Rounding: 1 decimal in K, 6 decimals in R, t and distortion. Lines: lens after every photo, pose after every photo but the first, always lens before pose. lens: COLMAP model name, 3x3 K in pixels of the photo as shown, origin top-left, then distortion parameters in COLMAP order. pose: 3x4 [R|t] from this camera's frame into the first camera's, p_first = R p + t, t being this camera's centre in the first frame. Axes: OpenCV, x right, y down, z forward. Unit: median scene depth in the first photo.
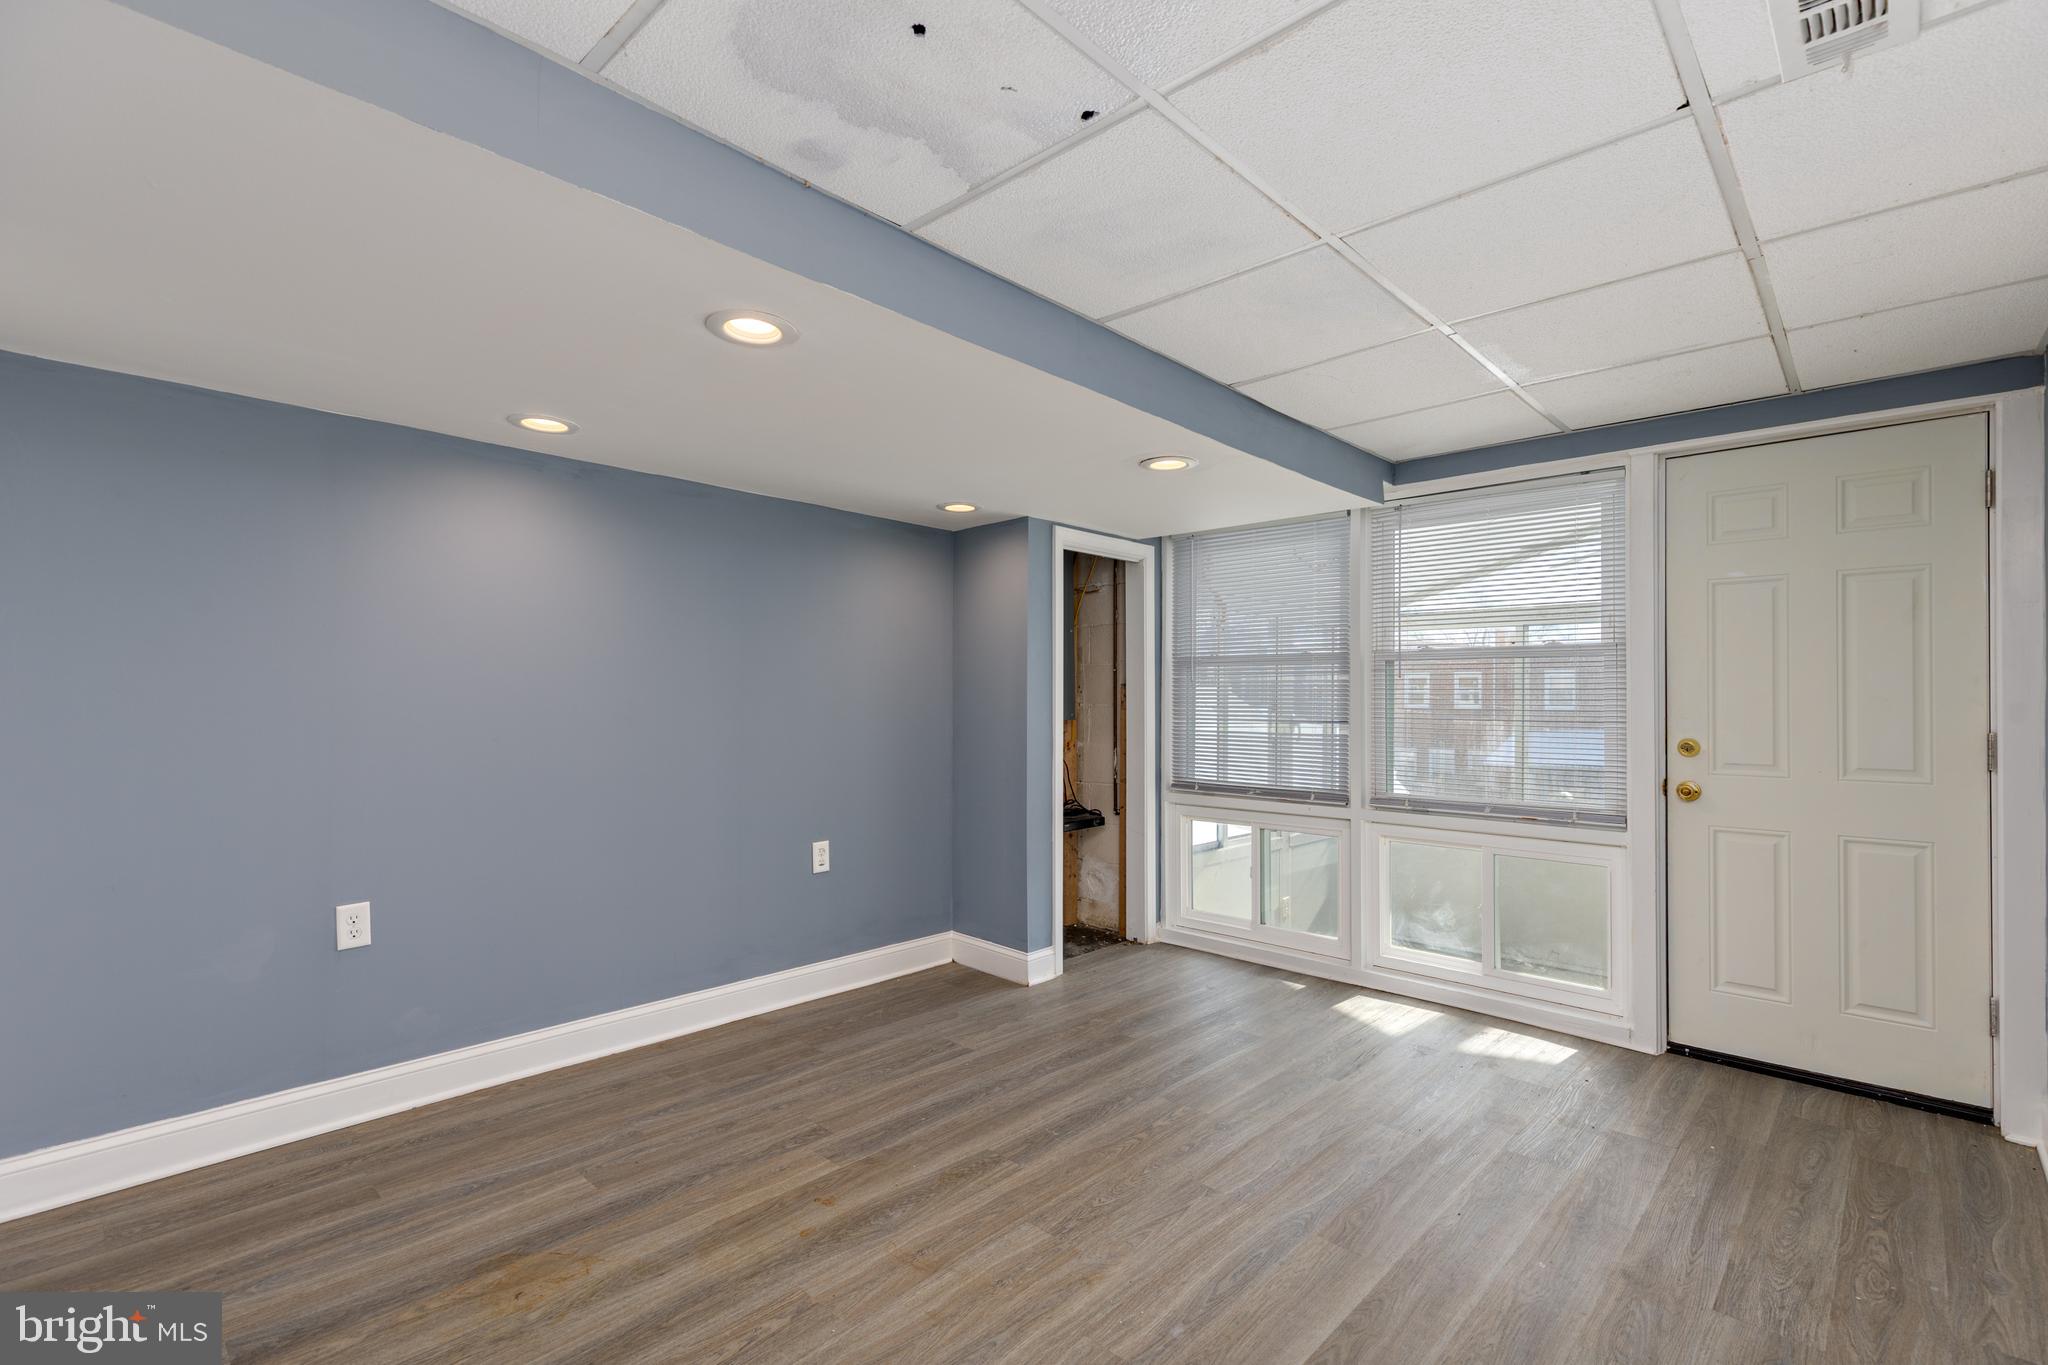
lens RADIAL K [[920.0, 0, 1040.8], [0, 920.0, 691.8], [0, 0, 1]] dist [0.010802, -0.000640]
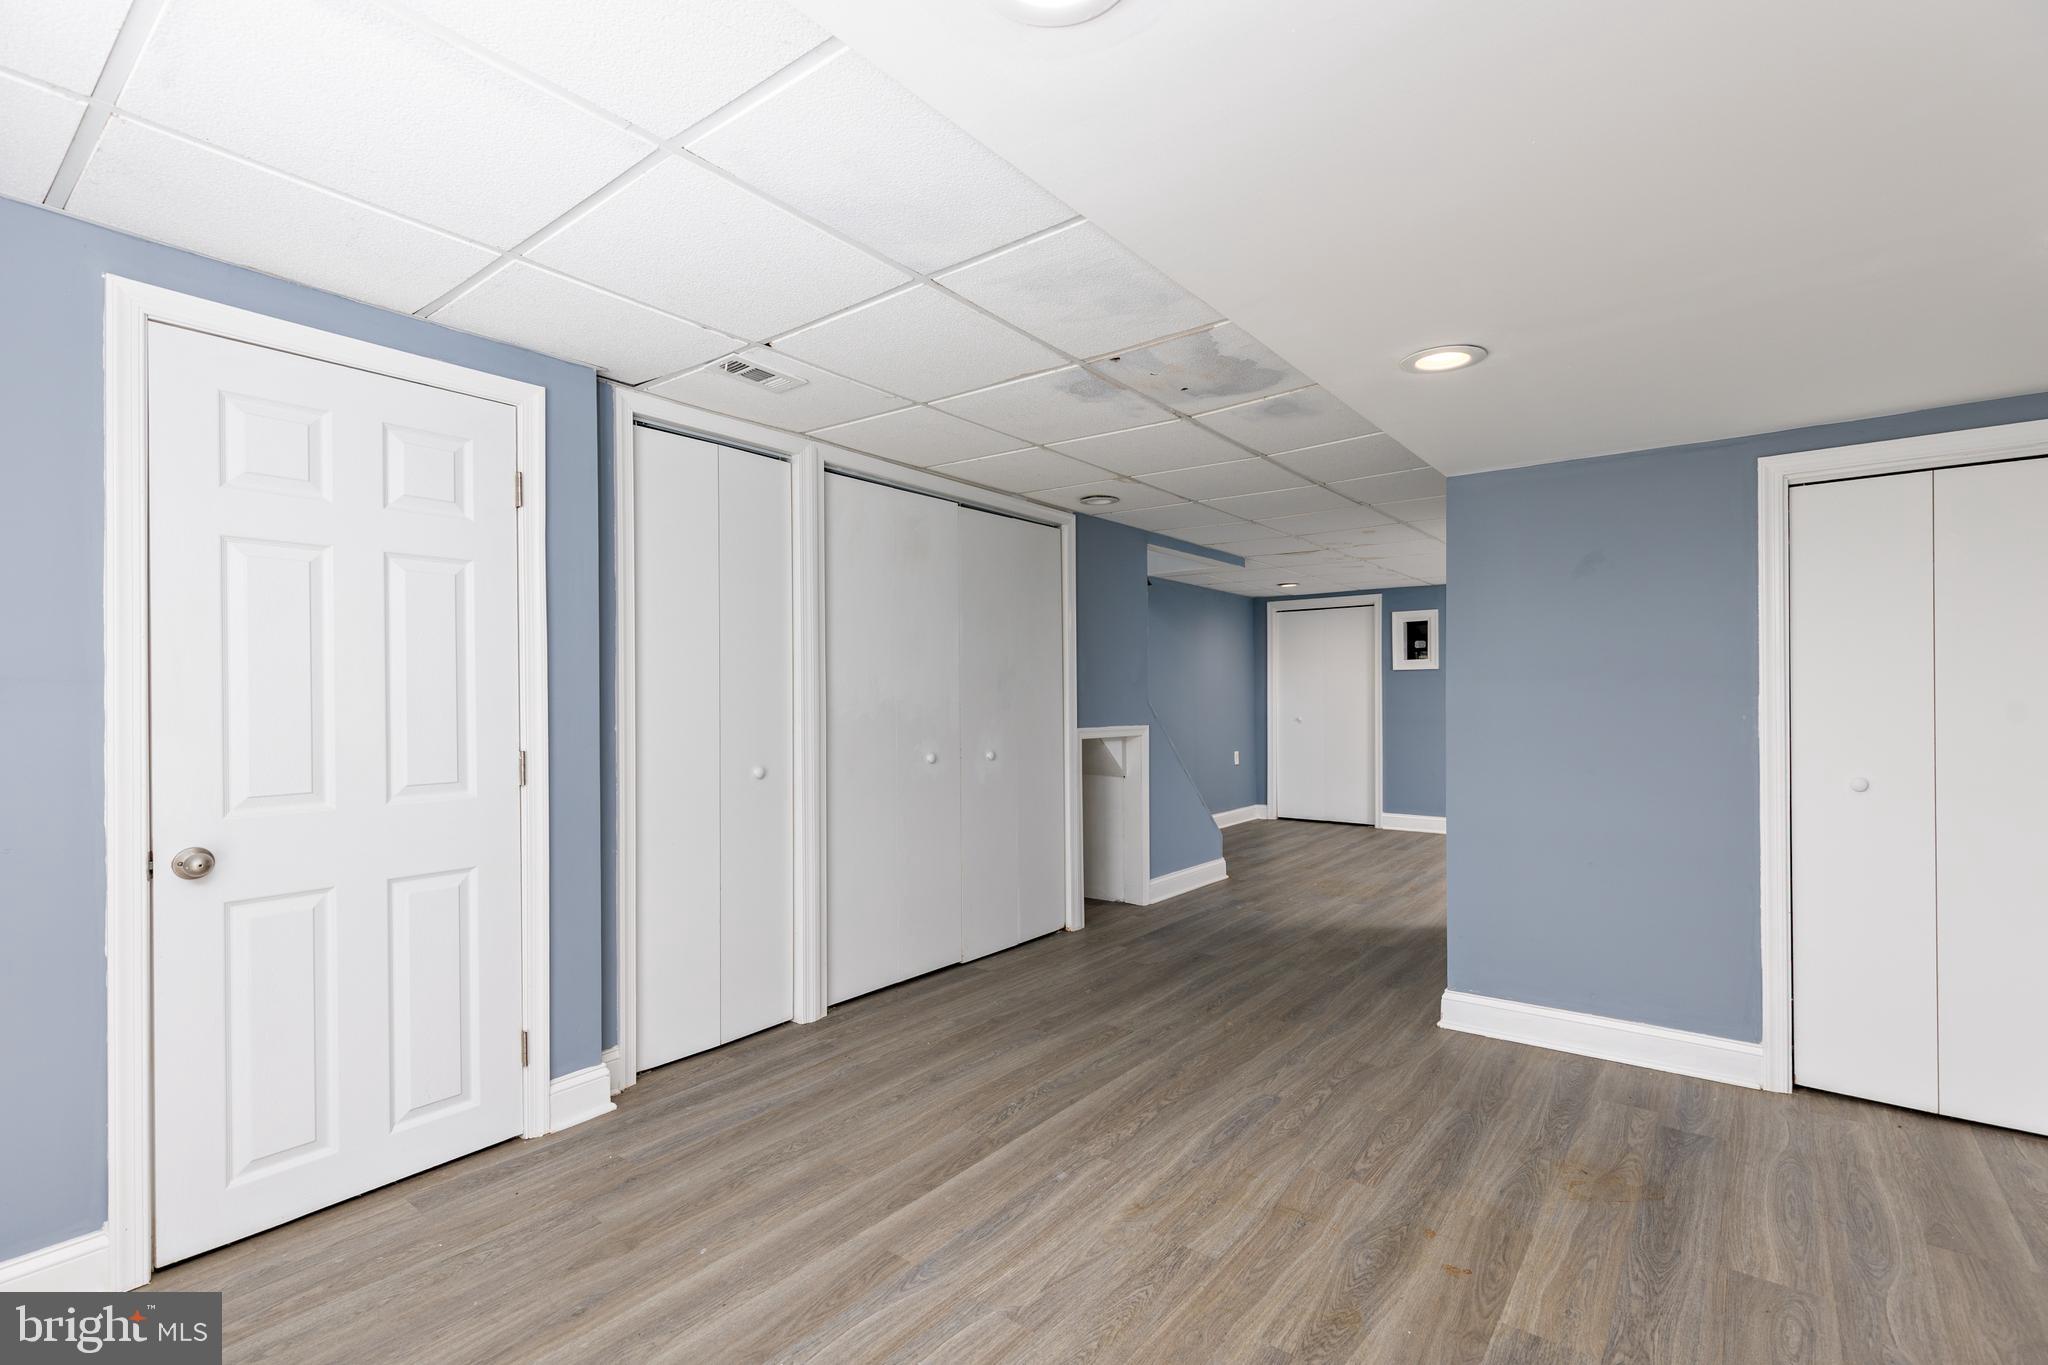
lens RADIAL K [[920.0, 0, 1037.2], [0, 920.0, 700.0], [0, 0, 1]] dist [0.010802, -0.000640]
pose [[-0.995898, -0.001210, -0.090473, 0.171632], [-0.000284, 0.999947, -0.010252, 0.015741], [0.090481, -0.010184, -0.995846, 1.311715]]
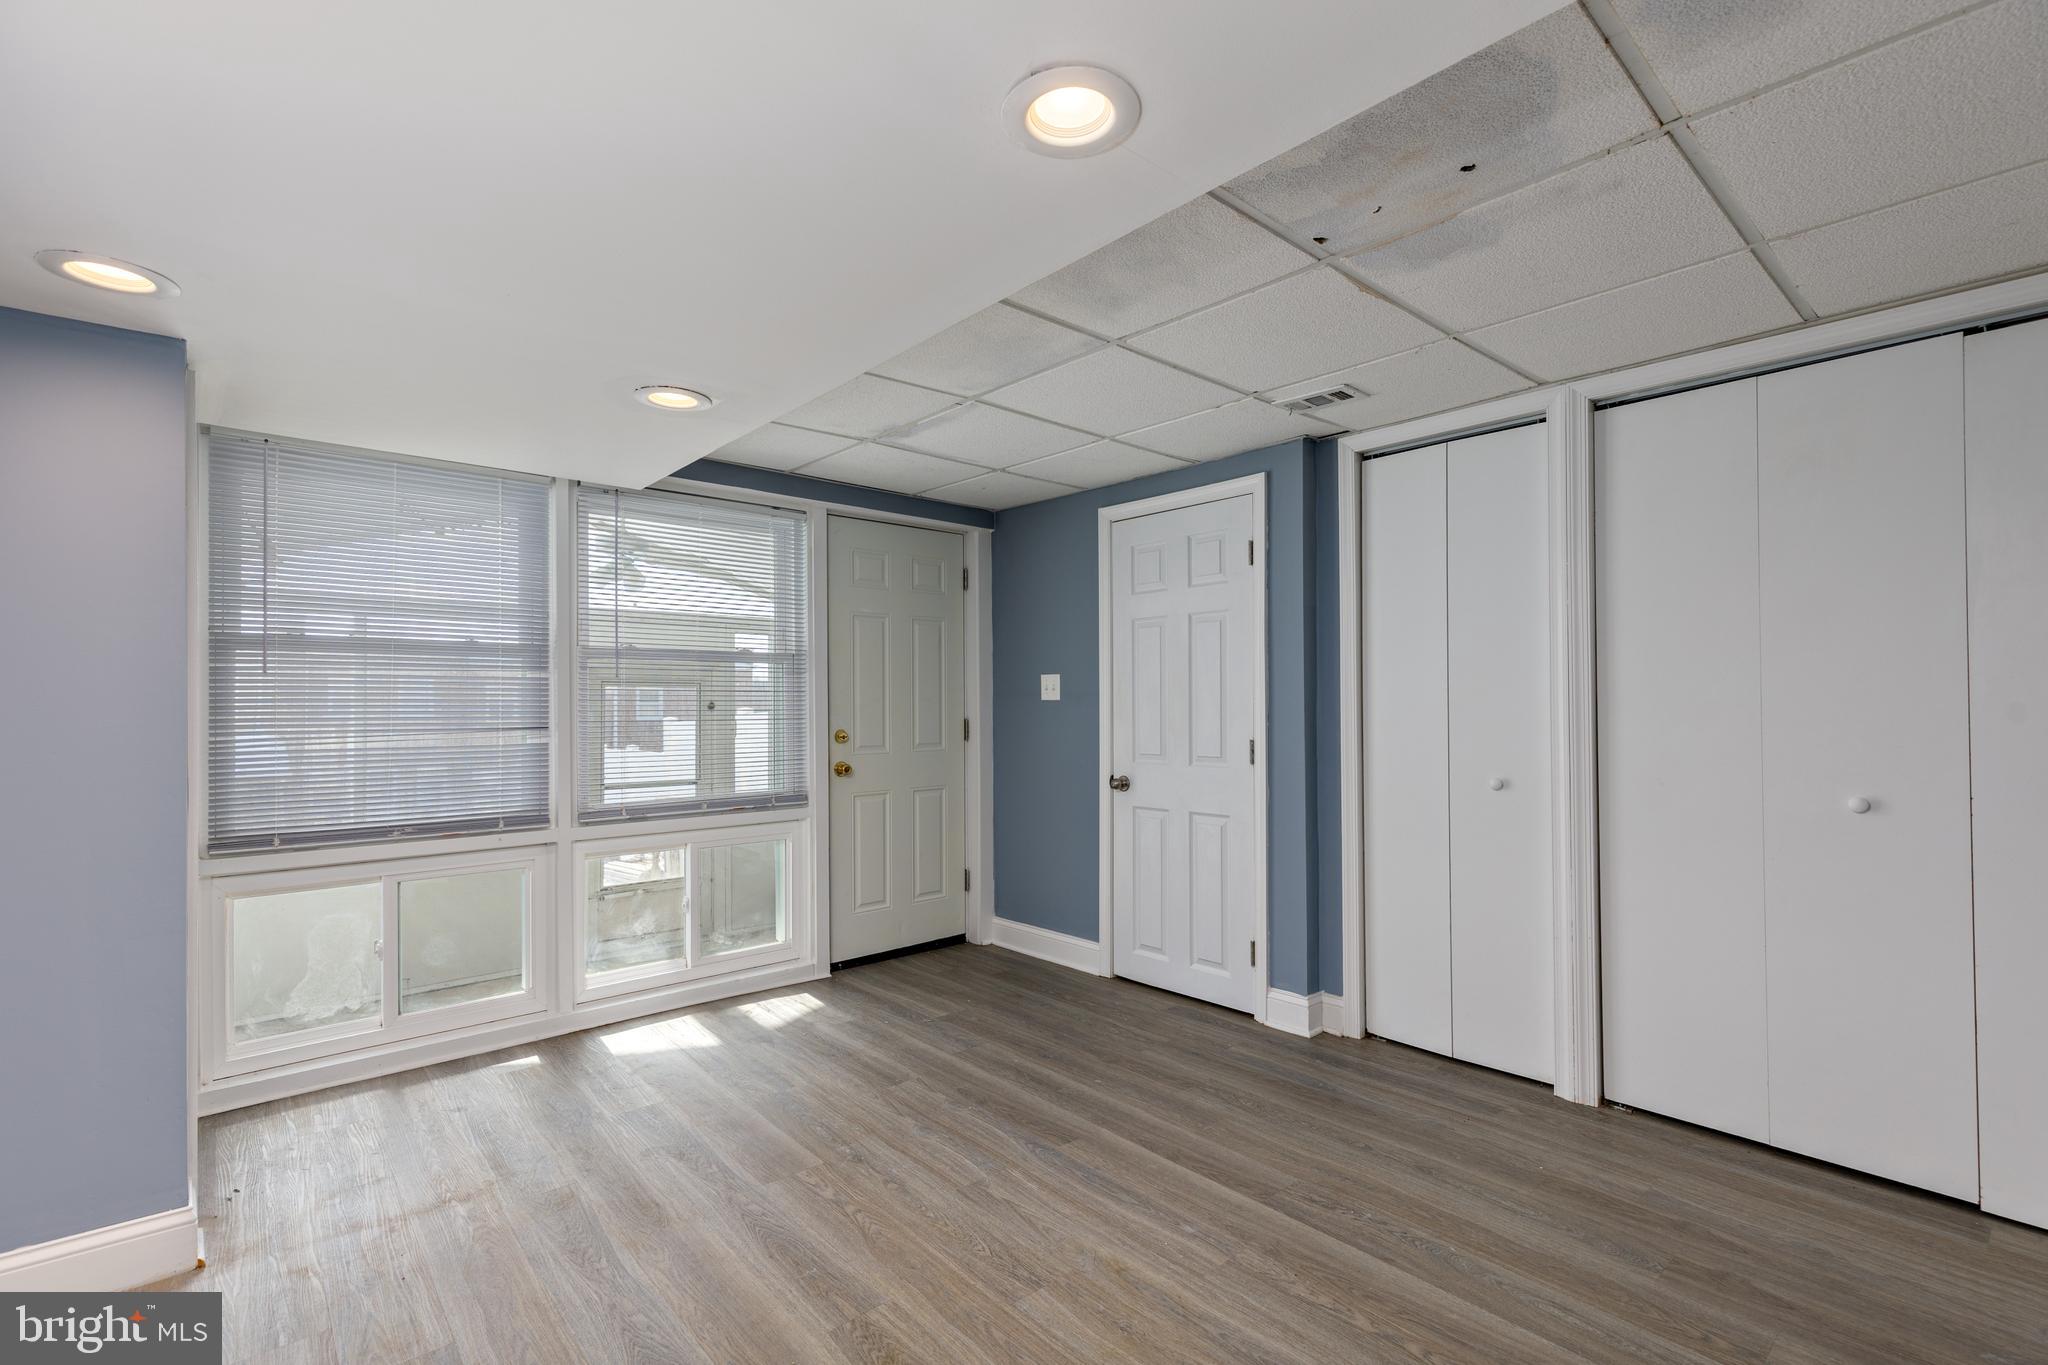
lens RADIAL K [[920.0, 0, 1033.6], [0, 920.0, 690.0], [0, 0, 1]] dist [0.010802, -0.000640]
pose [[0.092890, 0.008477, 0.995640, -0.605346], [-0.006690, 0.999946, -0.007890, 0.002694], [-0.995654, -0.005927, 0.092941, 0.620351]]
